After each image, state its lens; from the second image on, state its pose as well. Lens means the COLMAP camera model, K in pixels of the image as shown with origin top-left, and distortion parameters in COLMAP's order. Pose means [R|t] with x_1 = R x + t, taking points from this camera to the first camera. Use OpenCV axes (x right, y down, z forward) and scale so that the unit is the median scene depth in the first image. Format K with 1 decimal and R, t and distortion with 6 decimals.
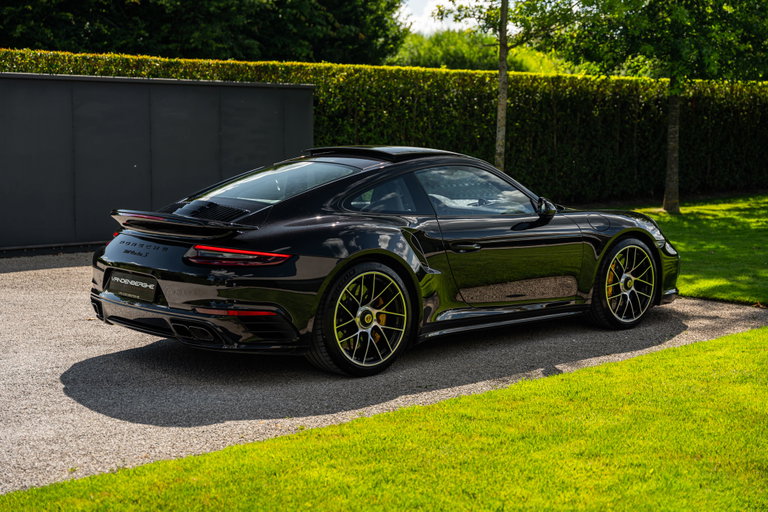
lens RADIAL K [[1211.1, 0, 384.0], [0, 1211.1, 256.0], [0, 0, 1]] dist [0.017103, 0.019263]
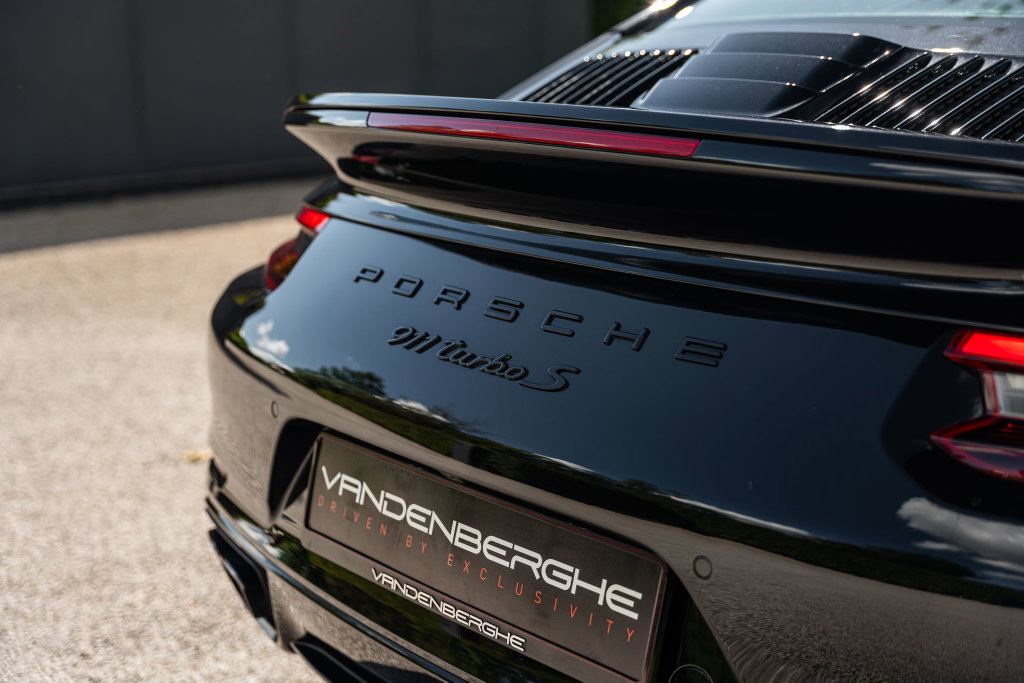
lens RADIAL K [[1465.7, 0, 512.0], [0, 1465.7, 341.5], [0, 0, 1]] dist [-0.010427, -0.012829]
pose [[0.999645, -0.021576, -0.015612, -0.184894], [0.023347, 0.992009, 0.123988, -0.027384], [0.012812, -0.124309, 0.992161, 0.753911]]
